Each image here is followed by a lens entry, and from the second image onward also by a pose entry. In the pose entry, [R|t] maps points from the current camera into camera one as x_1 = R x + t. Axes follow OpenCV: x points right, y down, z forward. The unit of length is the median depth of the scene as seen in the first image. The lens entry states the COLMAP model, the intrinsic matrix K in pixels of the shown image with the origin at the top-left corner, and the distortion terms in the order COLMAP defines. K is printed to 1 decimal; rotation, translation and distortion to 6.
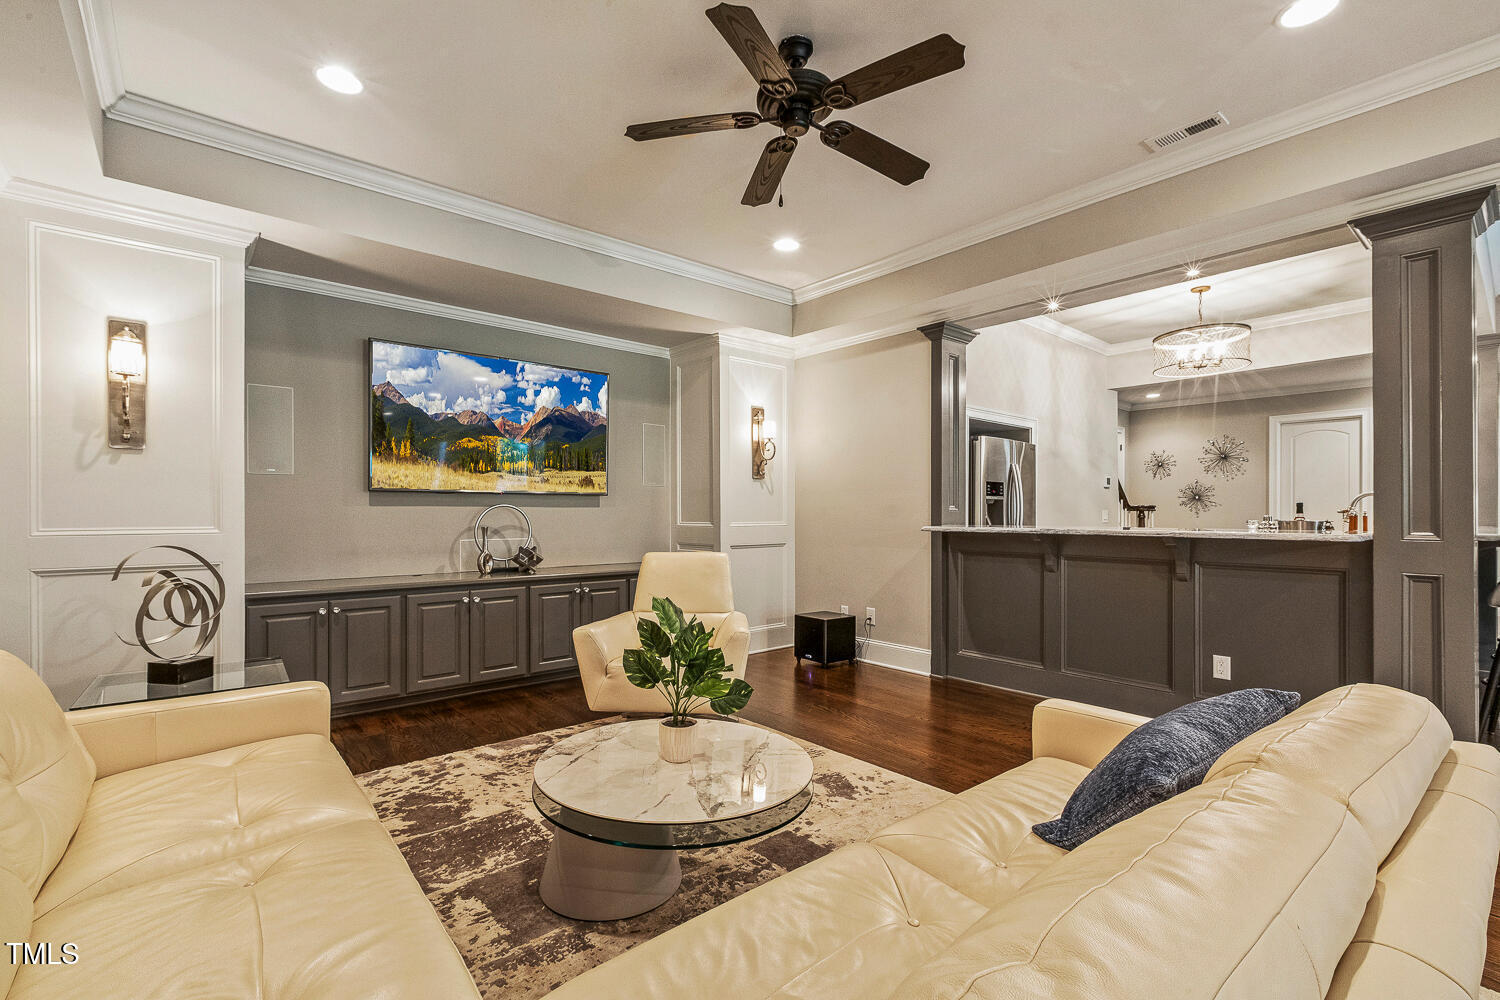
lens RADIAL K [[670.1, 0, 751.7], [0, 670.1, 509.3], [0, 0, 1]] dist [0.000115, -0.000011]
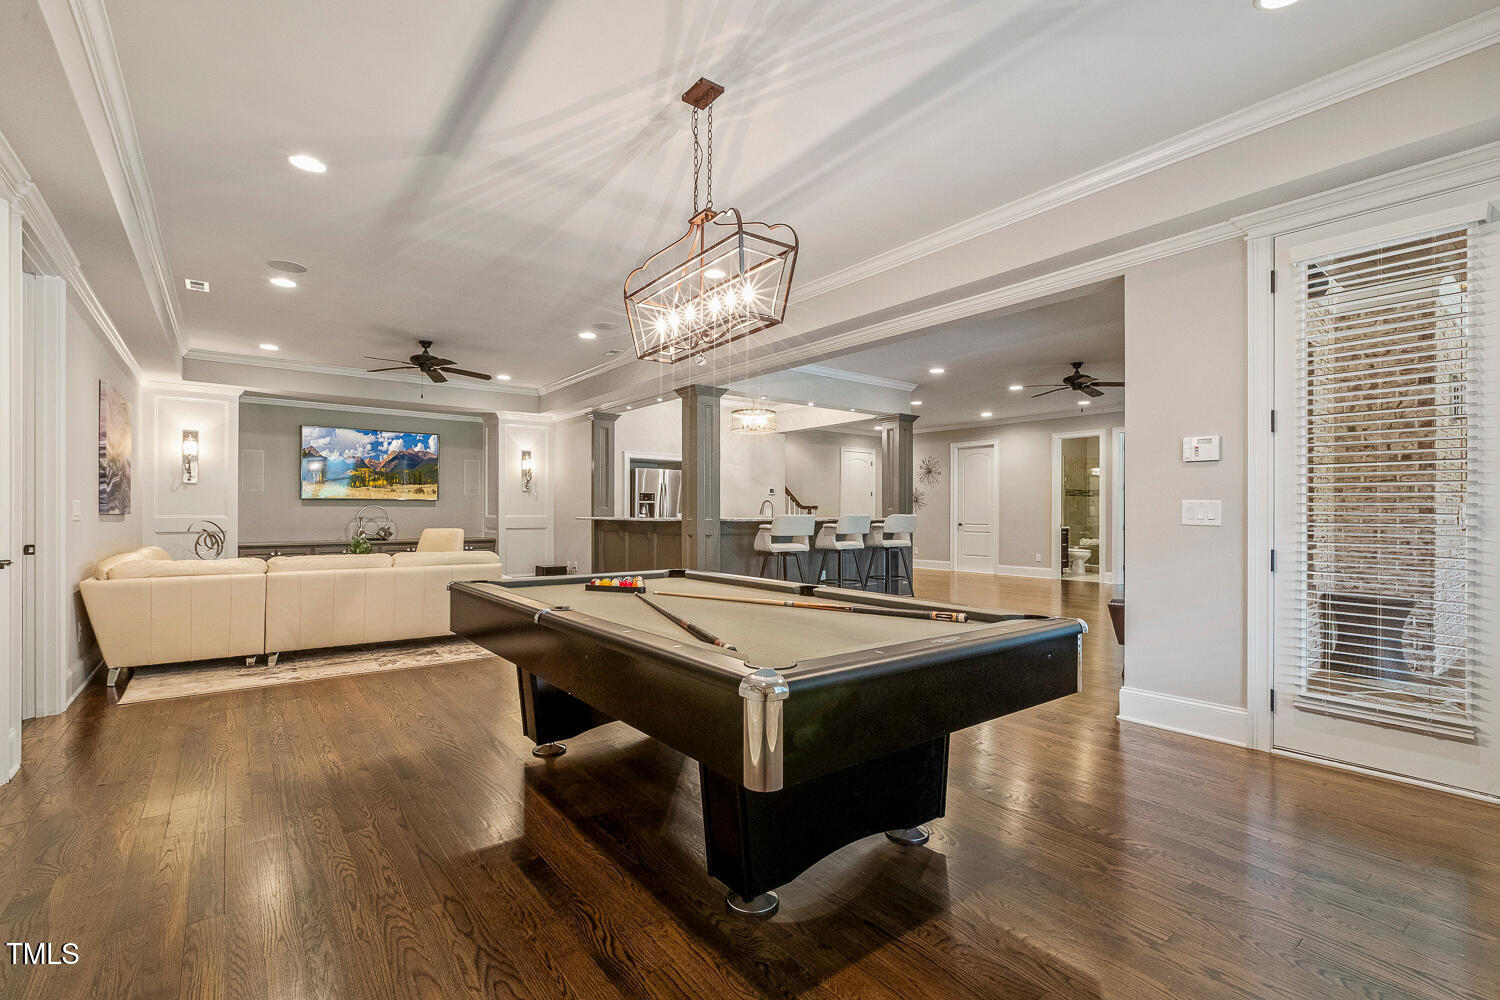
lens RADIAL K [[672.7, 0, 750.0], [0, 672.7, 500.0], [0, 0, 1]] dist [0.000597, 0.000117]
pose [[0.999264, 0.000652, -0.038343, 0.800521], [-0.001044, 0.999947, -0.010204, -0.003831], [0.038334, 0.010237, 0.999213, -0.913658]]
